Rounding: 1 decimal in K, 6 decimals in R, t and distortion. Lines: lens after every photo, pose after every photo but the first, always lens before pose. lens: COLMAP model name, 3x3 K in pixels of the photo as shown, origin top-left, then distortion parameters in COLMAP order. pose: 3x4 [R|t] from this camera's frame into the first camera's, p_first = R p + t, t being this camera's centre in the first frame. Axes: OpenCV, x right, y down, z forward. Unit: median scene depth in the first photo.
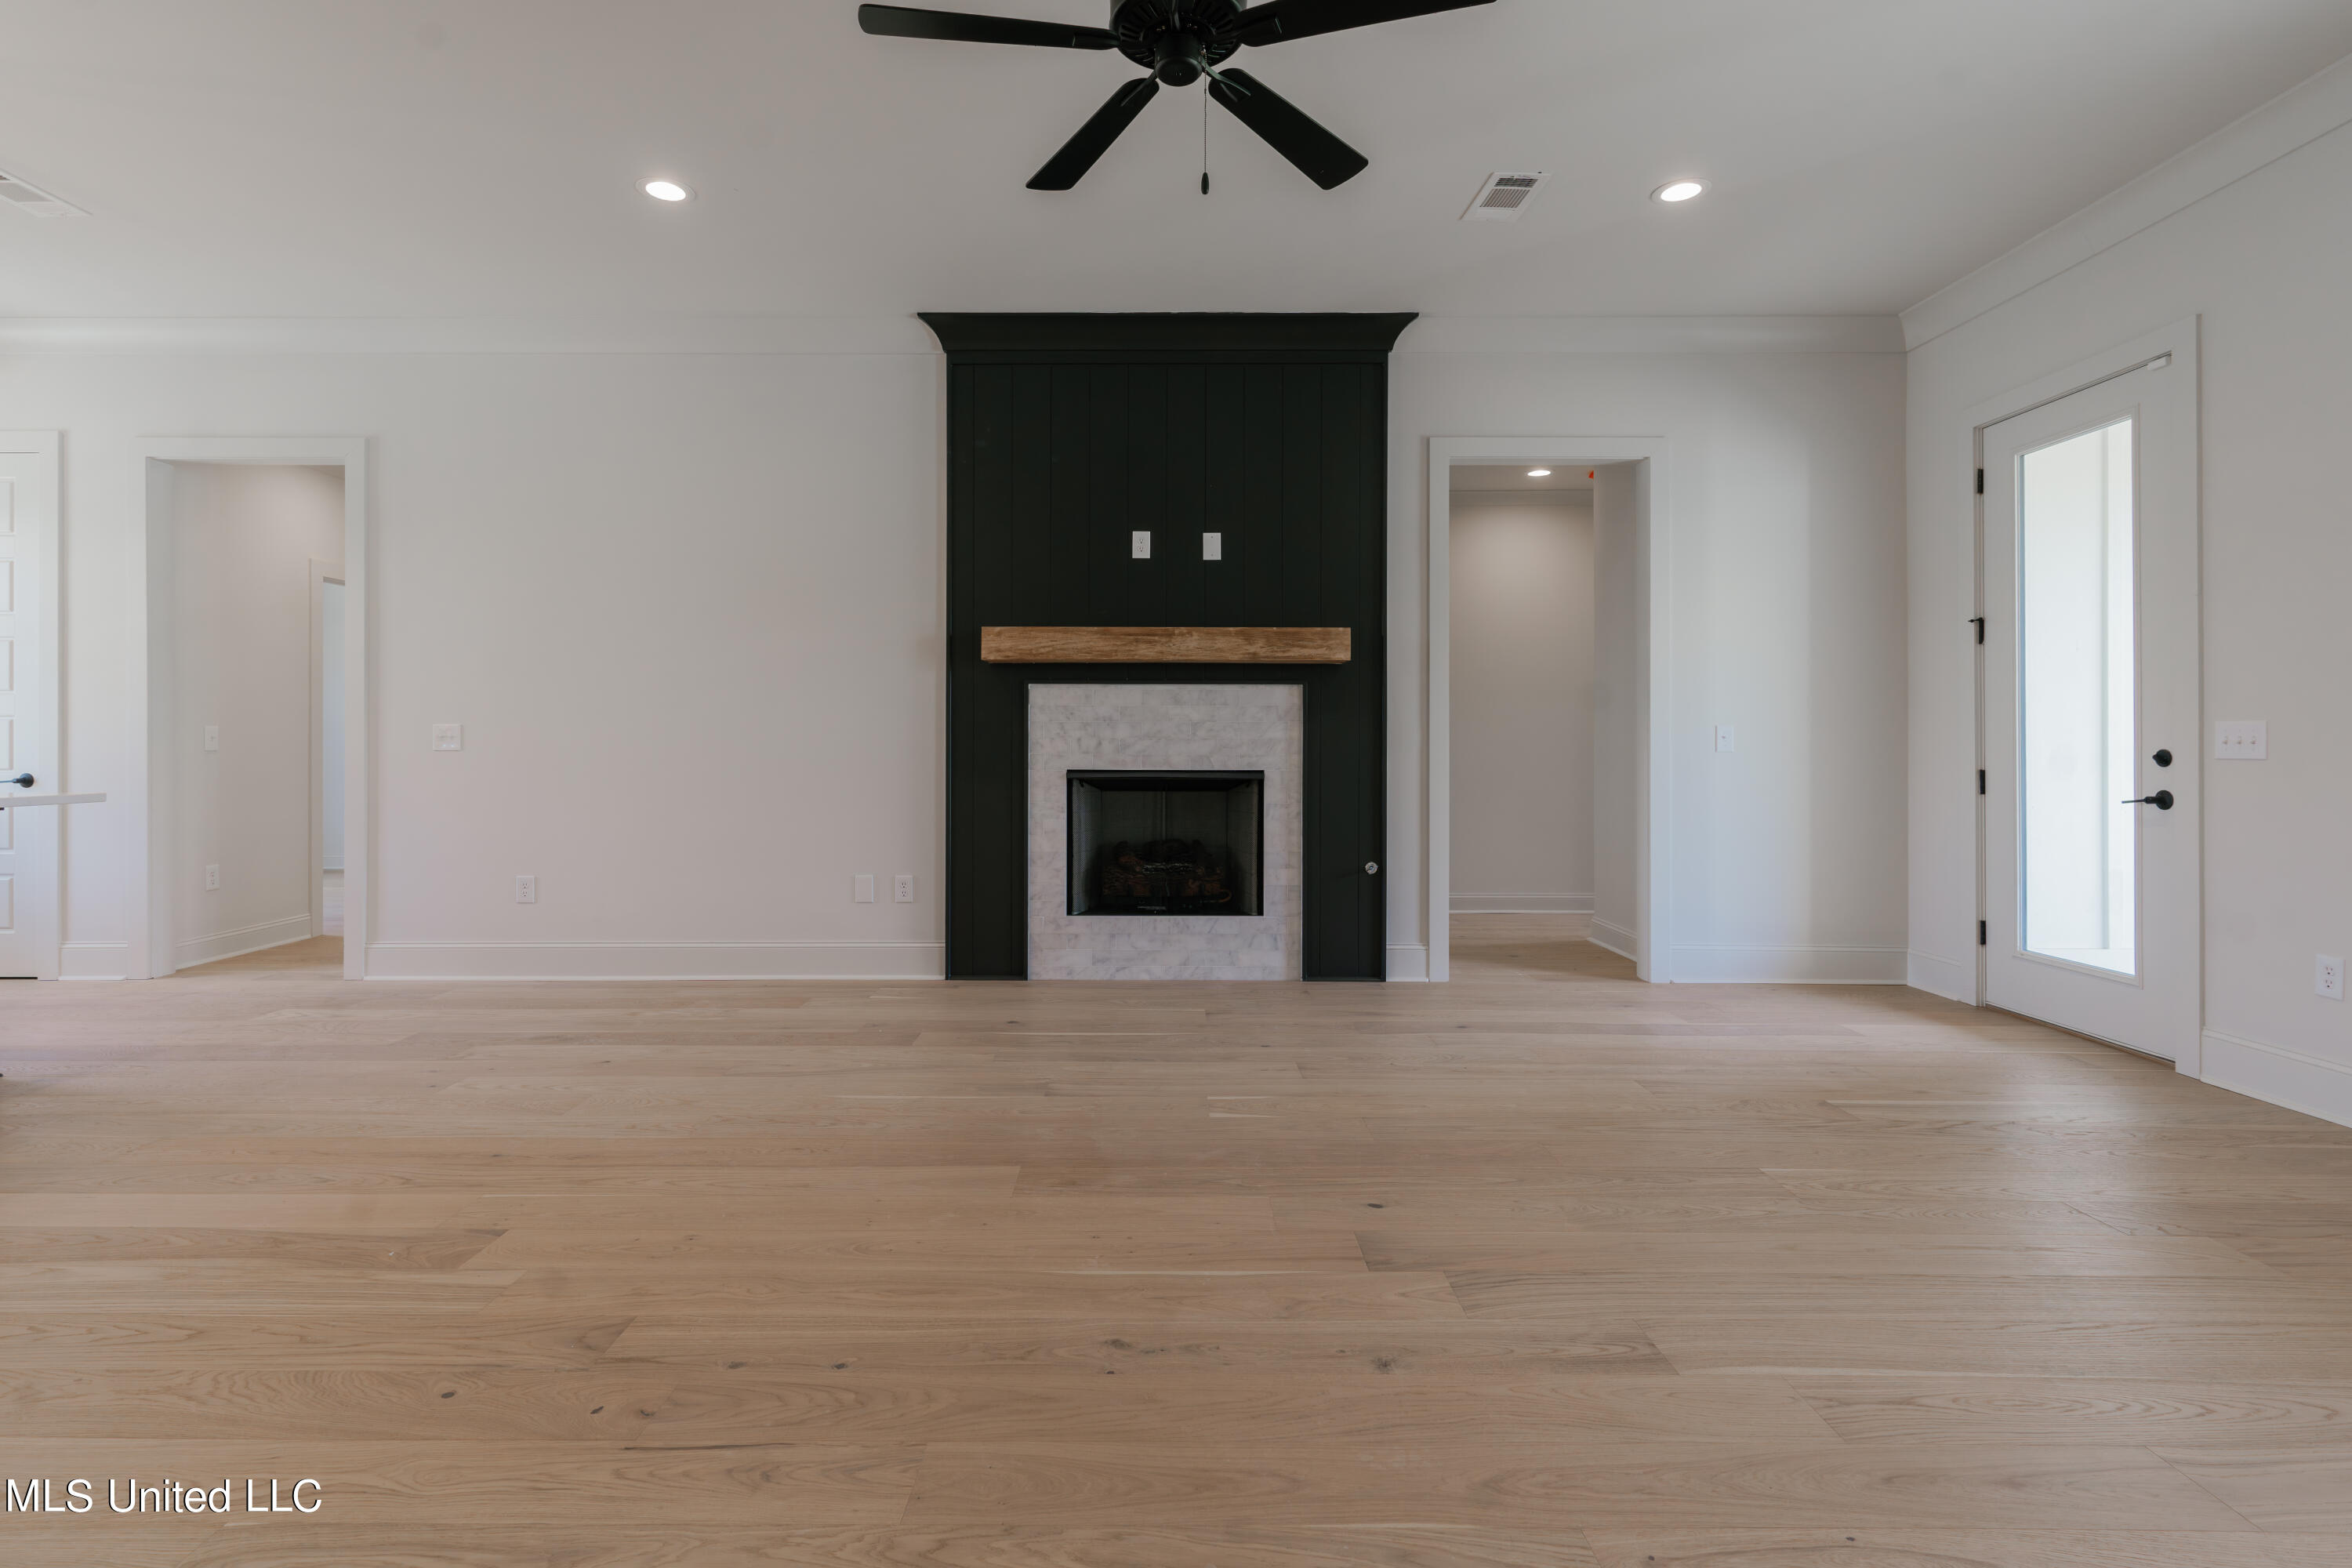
lens RADIAL K [[1112.6, 0, 1144.8], [0, 1112.6, 737.5], [0, 0, 1]] dist [-0.000315, 0.000279]
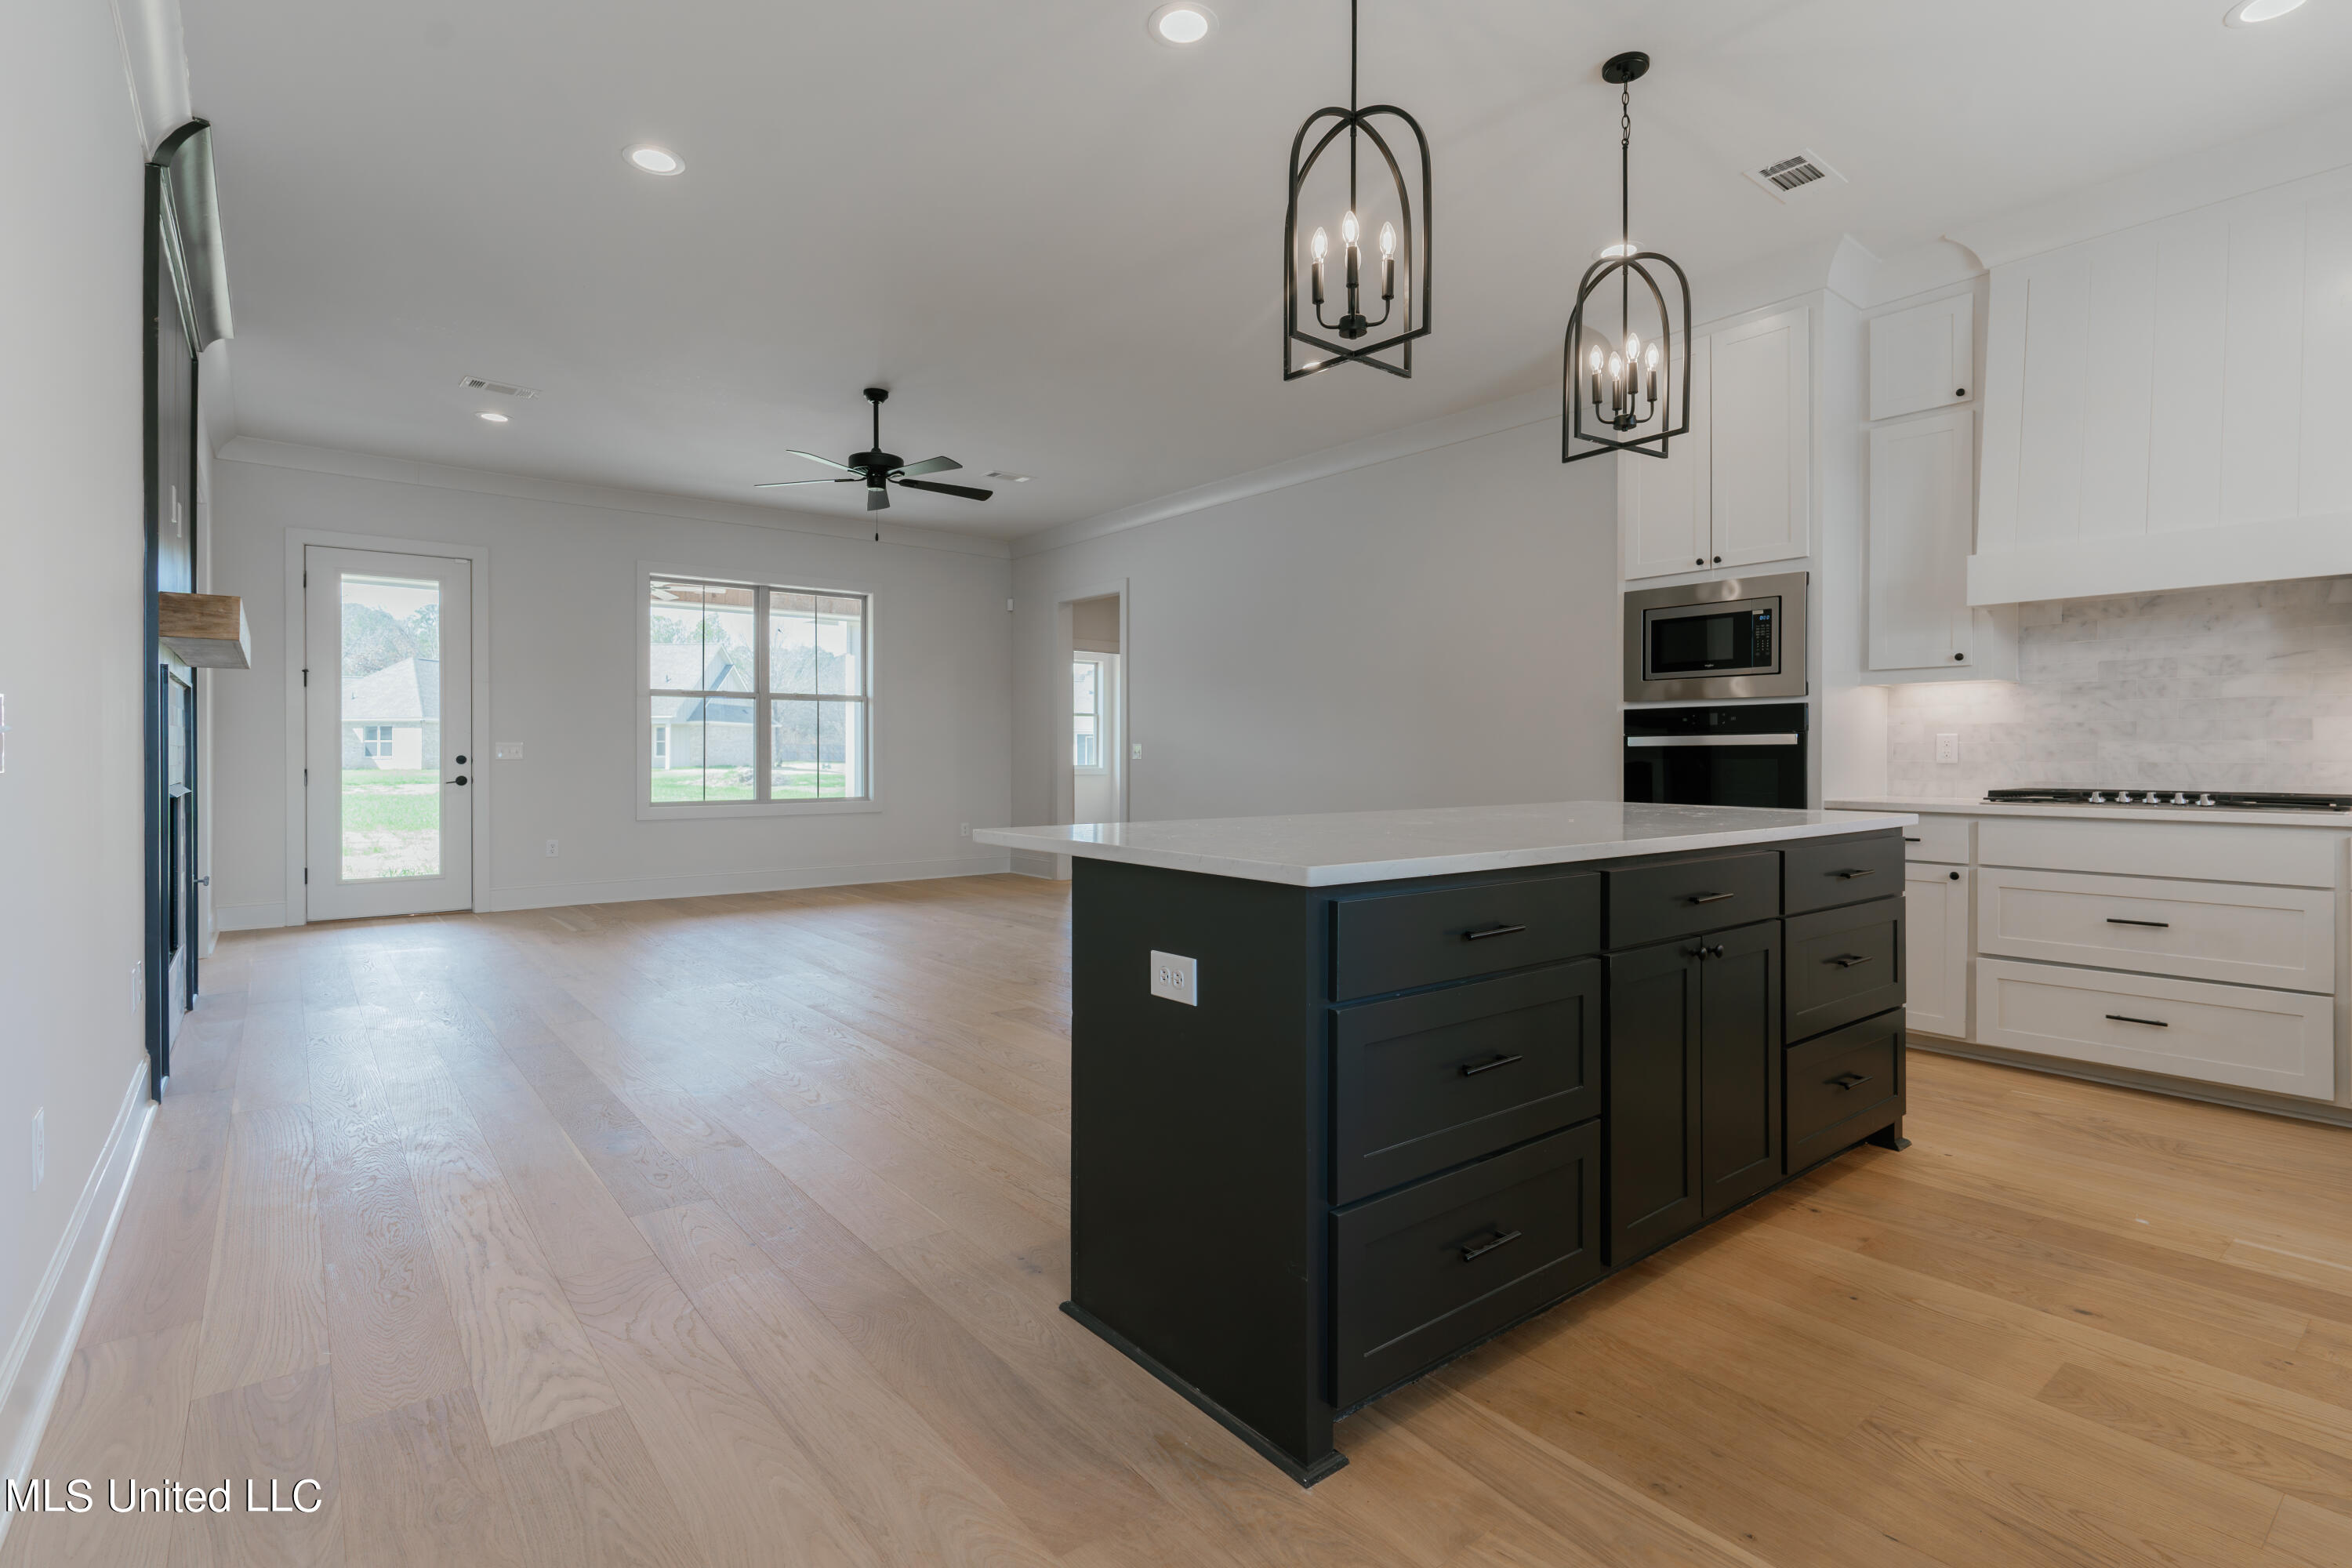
lens RADIAL K [[1112.6, 0, 1184.9], [0, 1112.6, 743.6], [0, 0, 1]] dist [-0.000315, 0.000279]
pose [[-0.637869, 0.005218, 0.770127, -1.079268], [-0.006321, 0.999908, -0.012010, 0.003757], [-0.770119, -0.012528, -0.637777, 0.947171]]
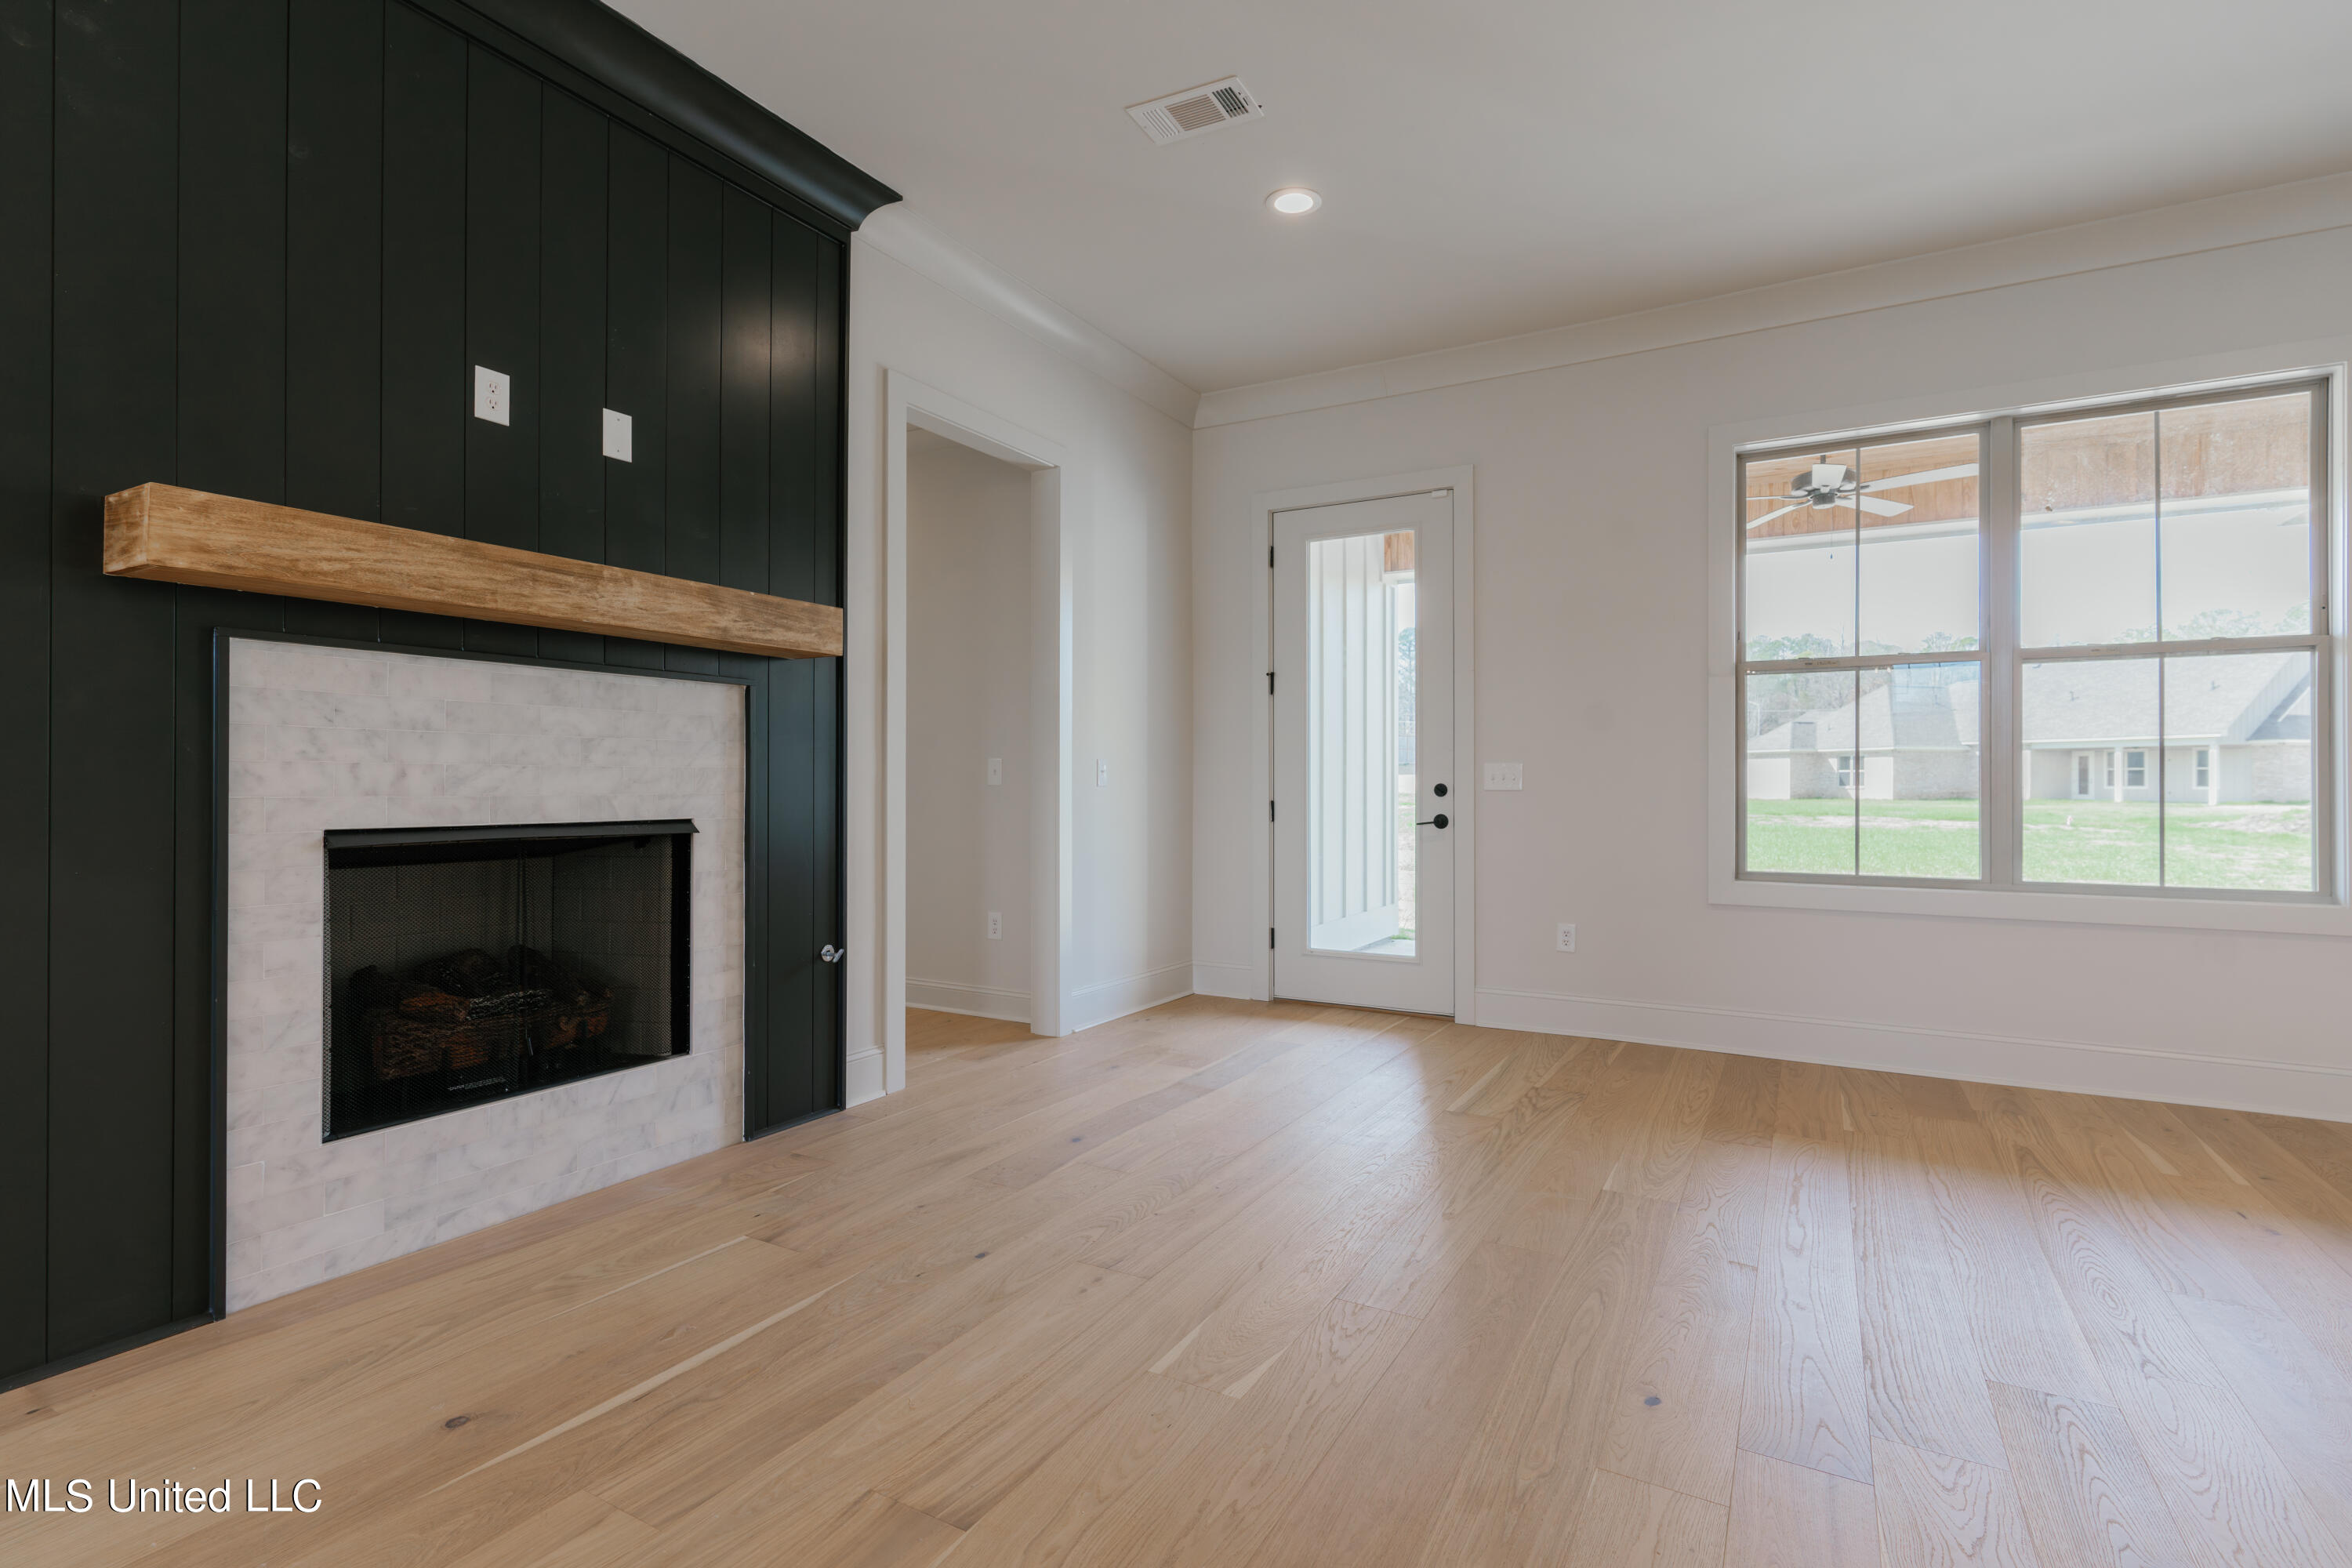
lens RADIAL K [[1112.6, 0, 1168.3], [0, 1112.6, 777.5], [0, 0, 1]] dist [-0.000315, 0.000279]
pose [[0.492541, 0.003269, 0.870283, -0.303188], [-0.007091, 0.999975, 0.000257, 0.004196], [-0.870260, -0.006298, 0.492552, 0.465718]]
